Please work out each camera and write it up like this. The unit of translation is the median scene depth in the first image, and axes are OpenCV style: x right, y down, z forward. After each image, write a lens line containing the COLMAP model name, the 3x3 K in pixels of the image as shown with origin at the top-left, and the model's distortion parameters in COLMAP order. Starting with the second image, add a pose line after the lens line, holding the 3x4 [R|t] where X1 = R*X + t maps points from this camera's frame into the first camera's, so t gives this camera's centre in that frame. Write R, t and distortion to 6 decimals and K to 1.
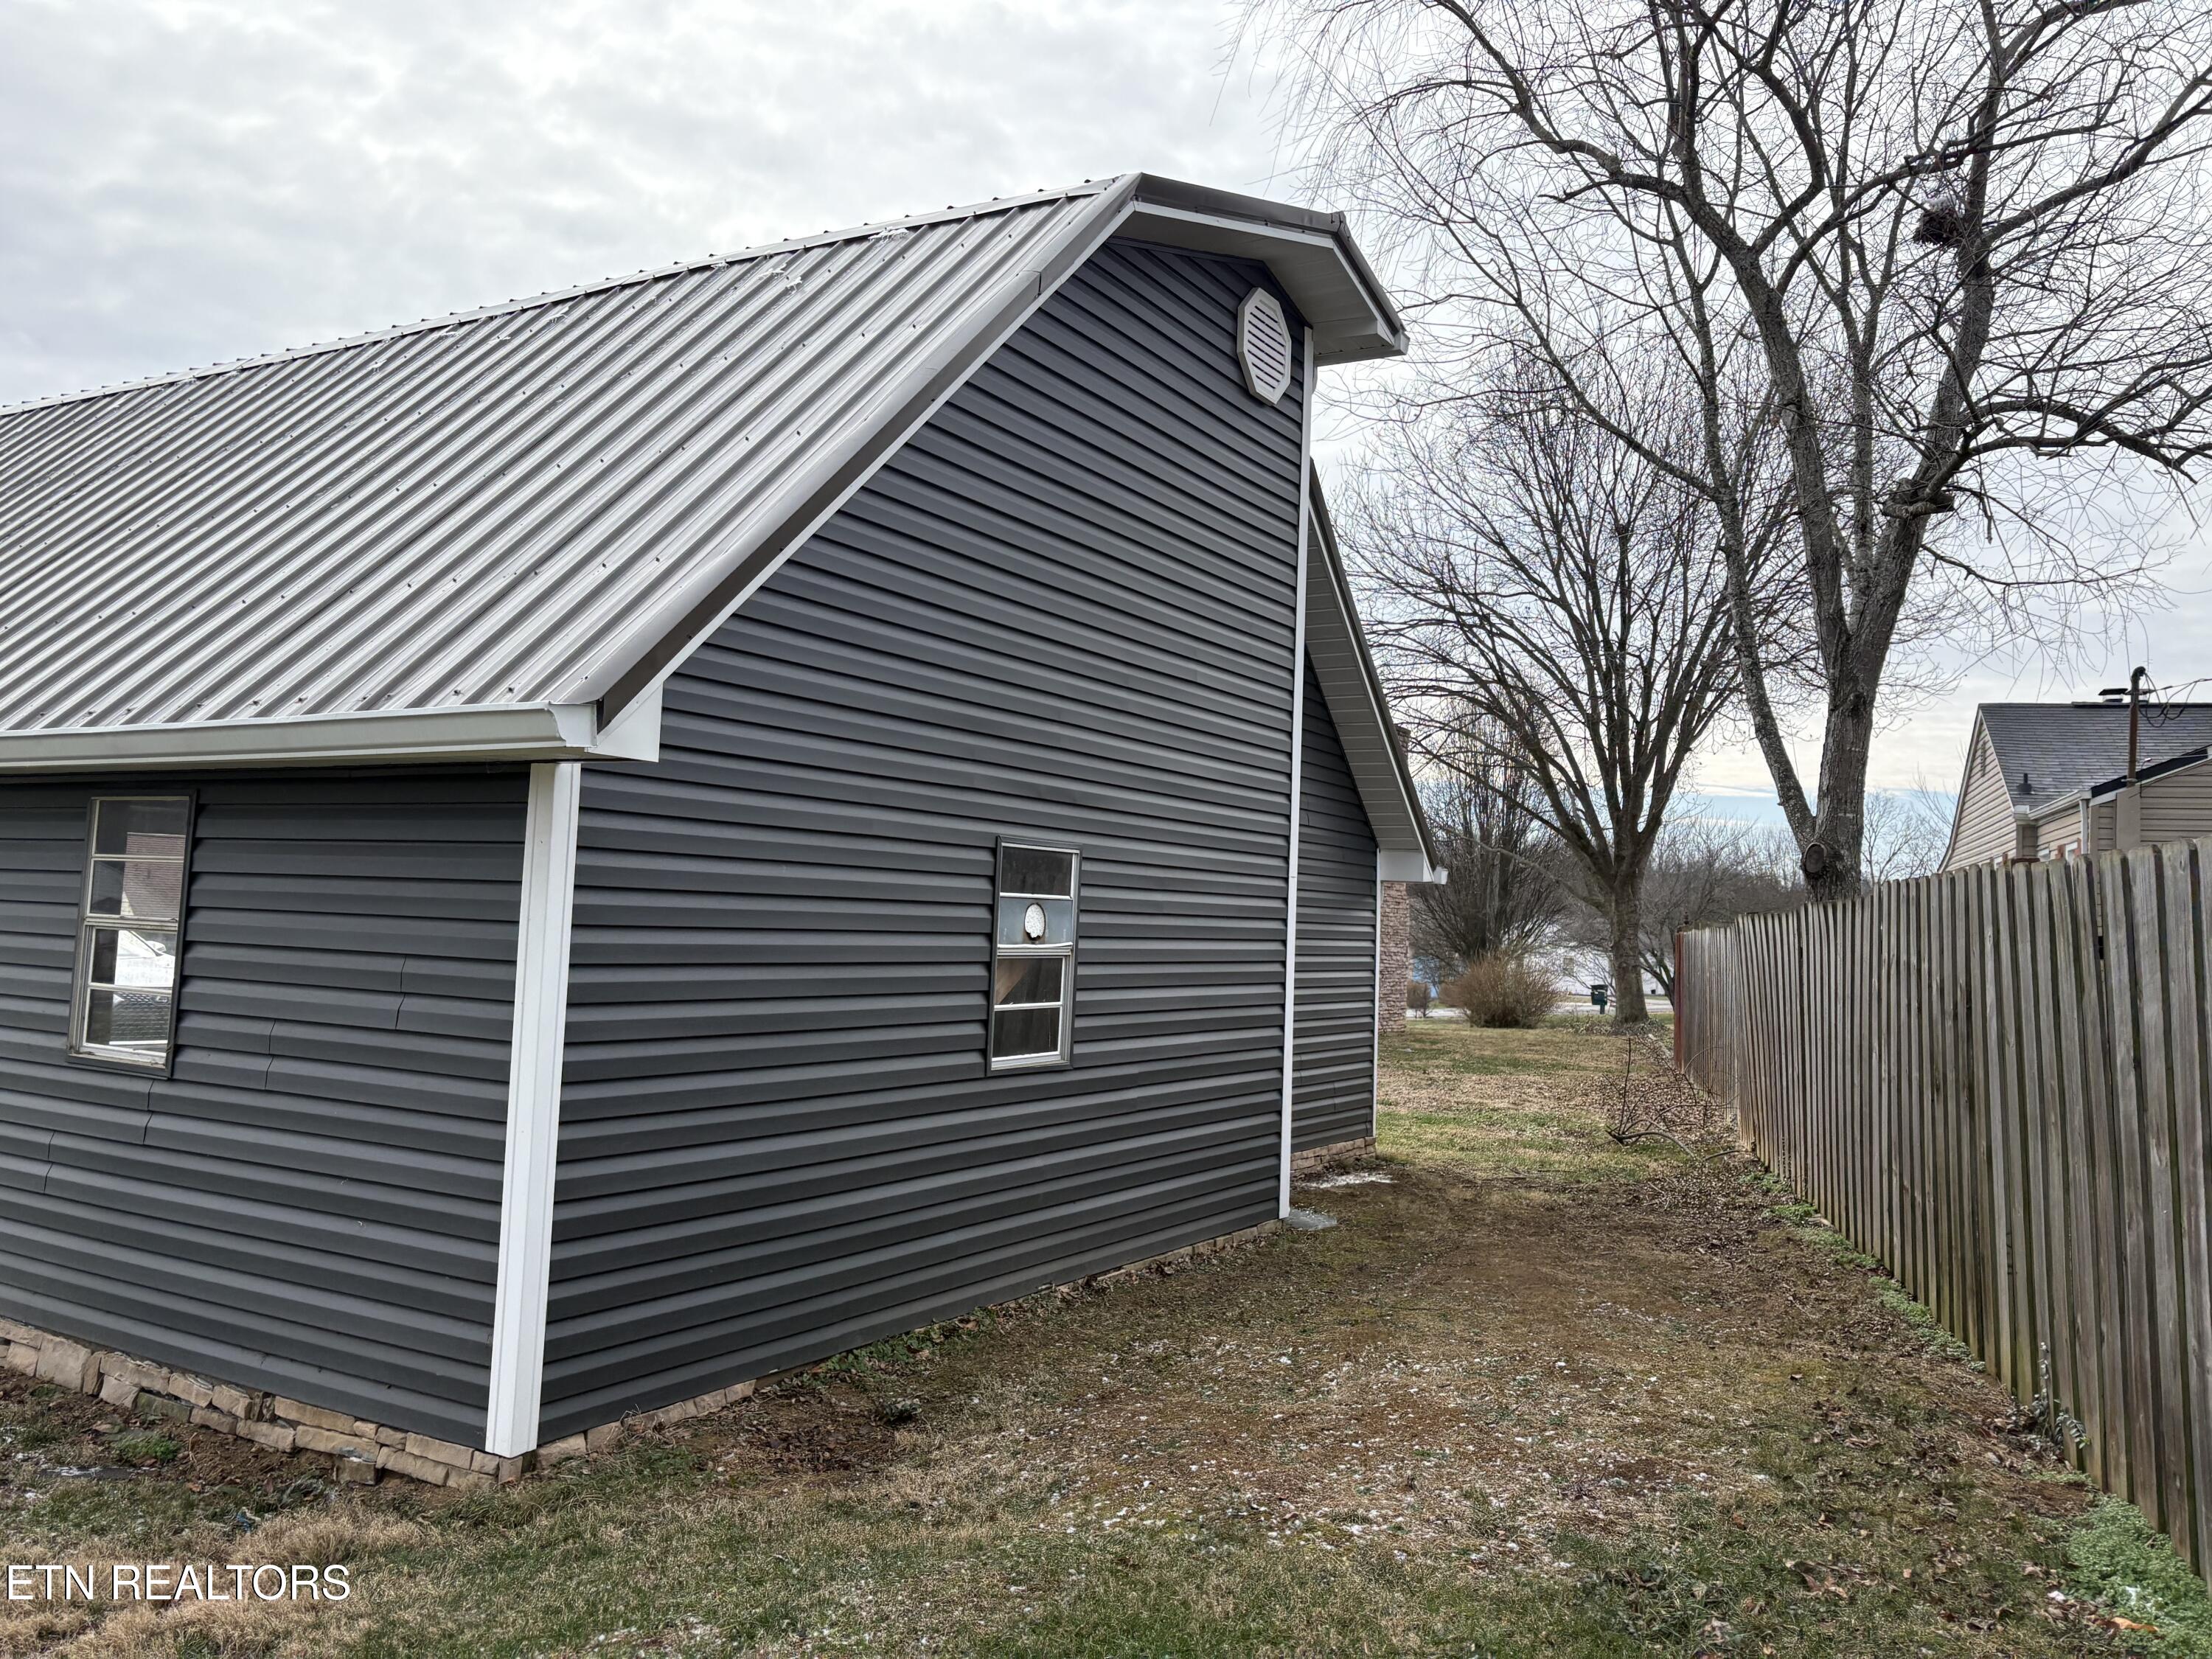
lens RADIAL K [[1645.6, 0, 1106.0], [0, 1645.6, 829.5], [0, 0, 1]] dist [0.042511, 0.031920]
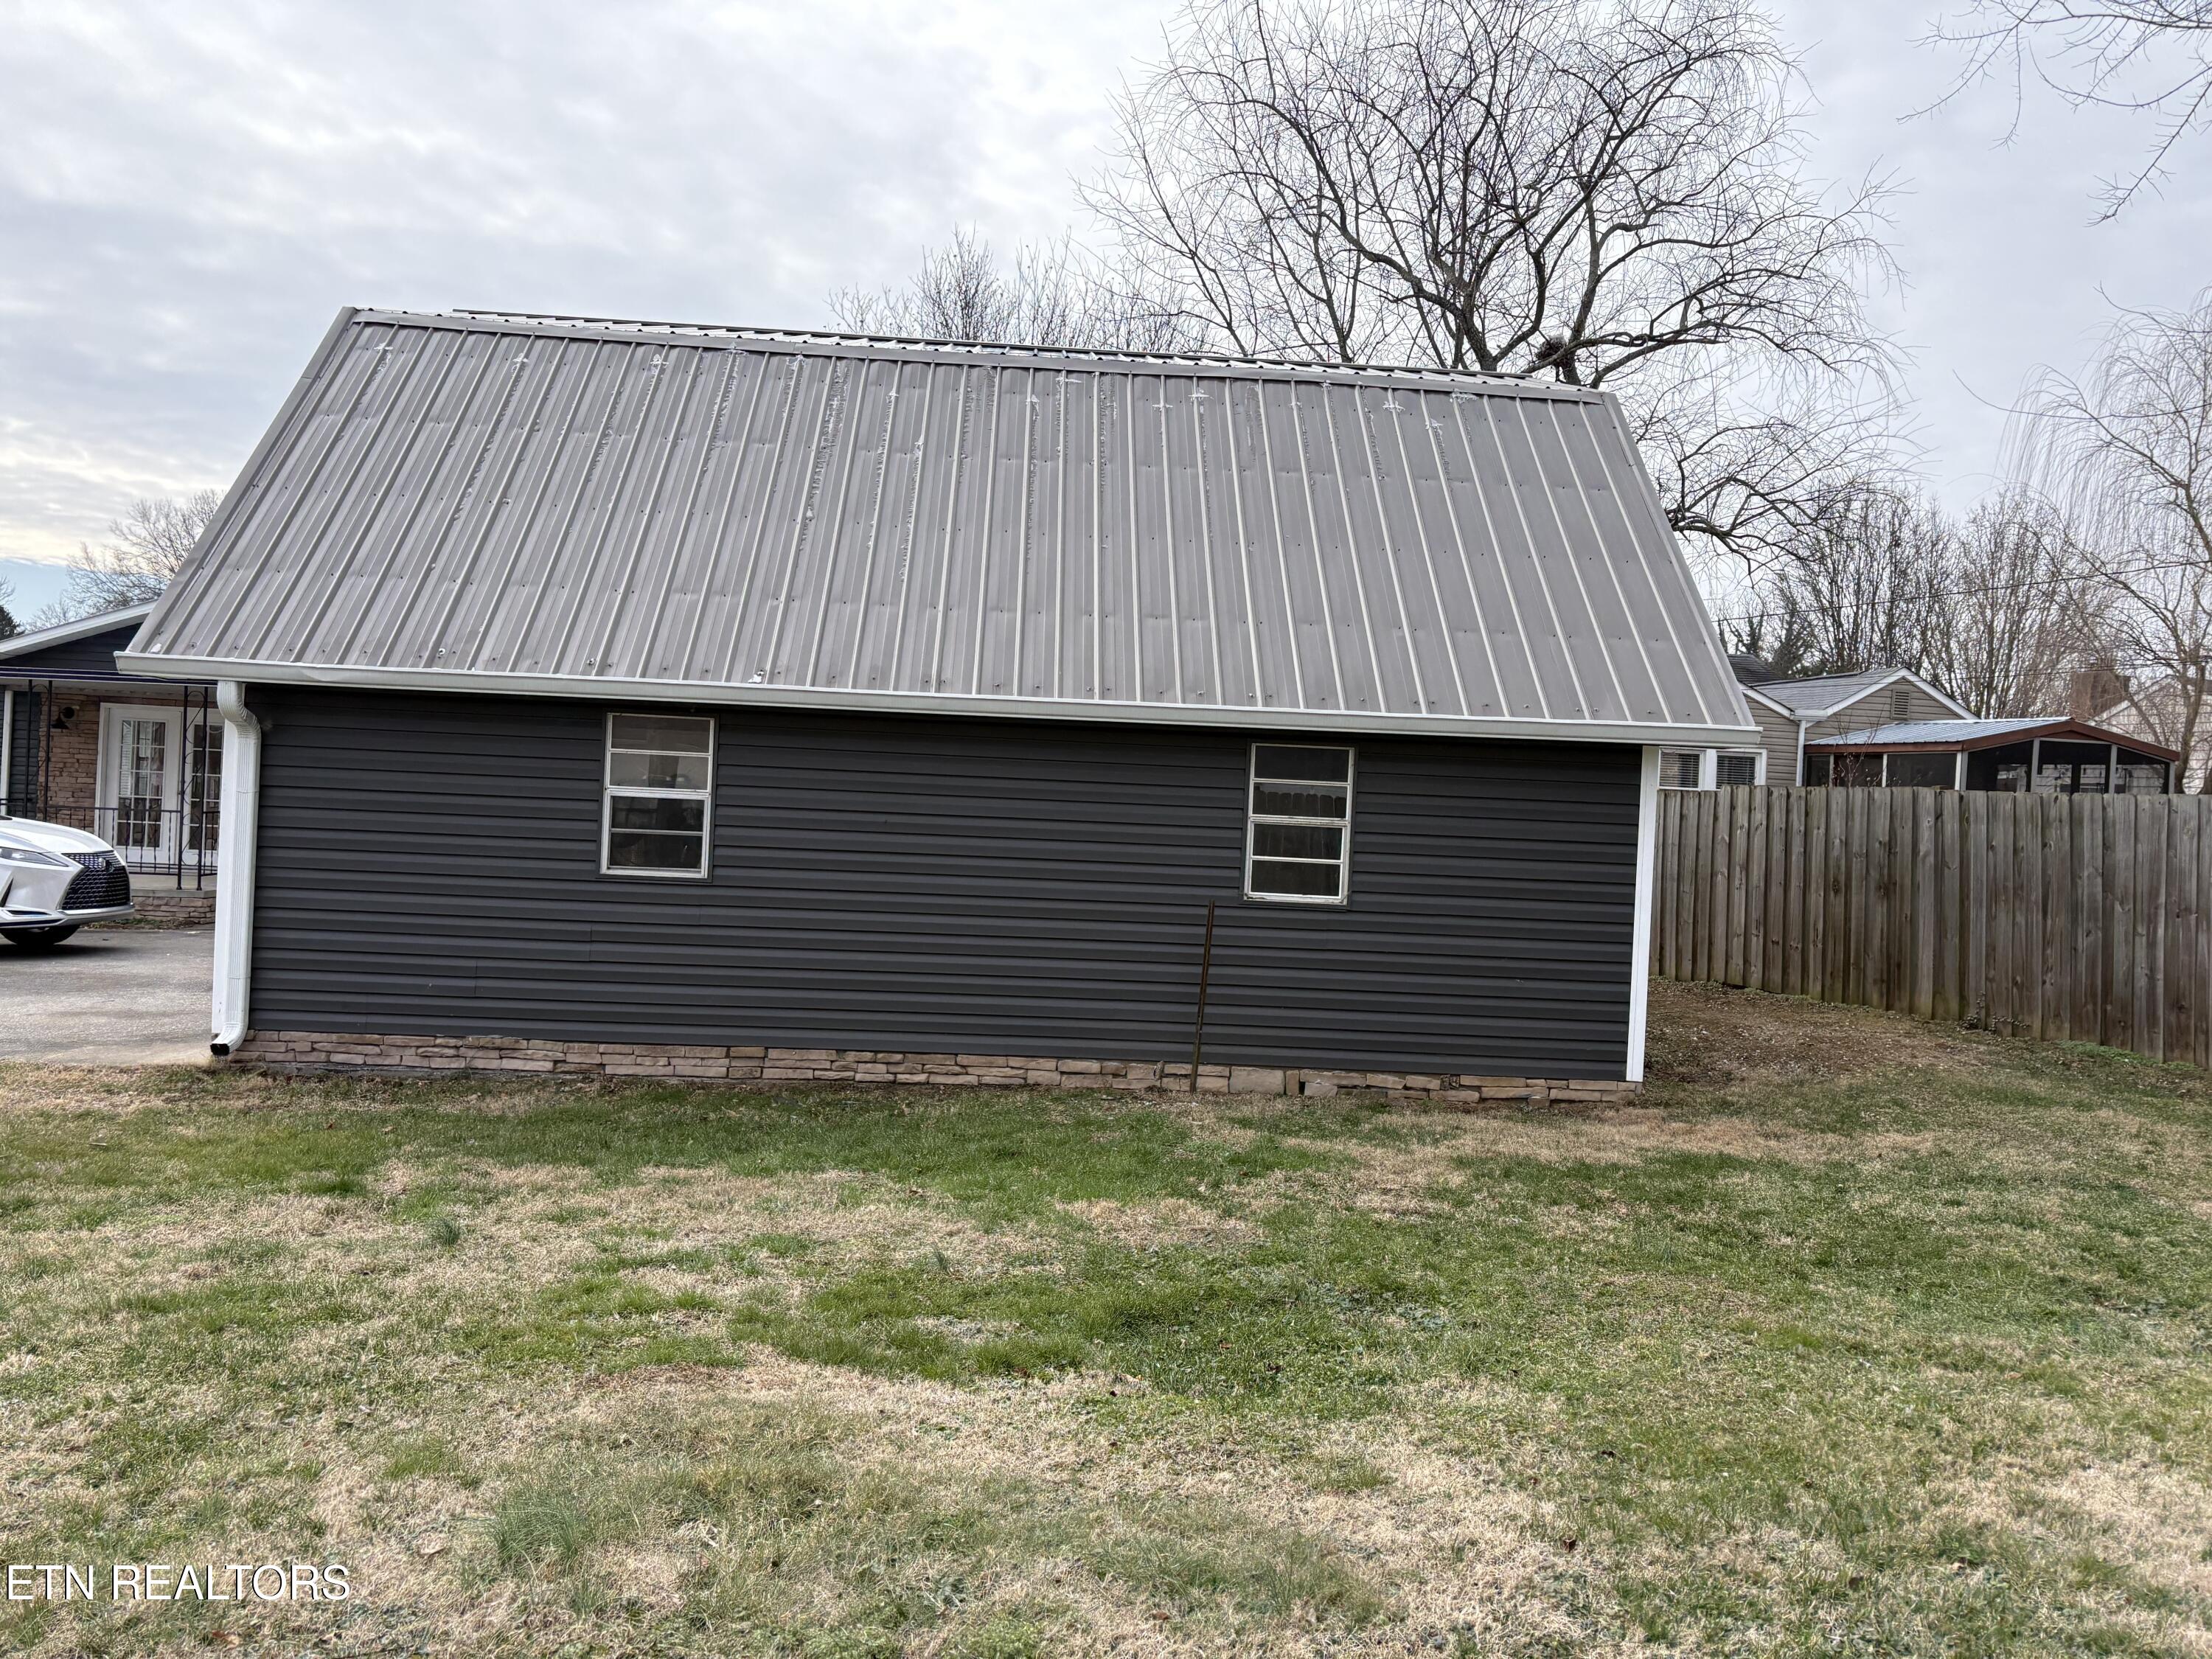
lens RADIAL K [[1676.8, 0, 1106.0], [0, 1676.8, 829.5], [0, 0, 1]] dist [0.077250, -0.005375]
pose [[0.839400, -0.008192, 0.543452, -1.826921], [-0.041486, 0.996004, 0.079091, -0.068497], [-0.541929, -0.088934, 0.835706, -0.332872]]
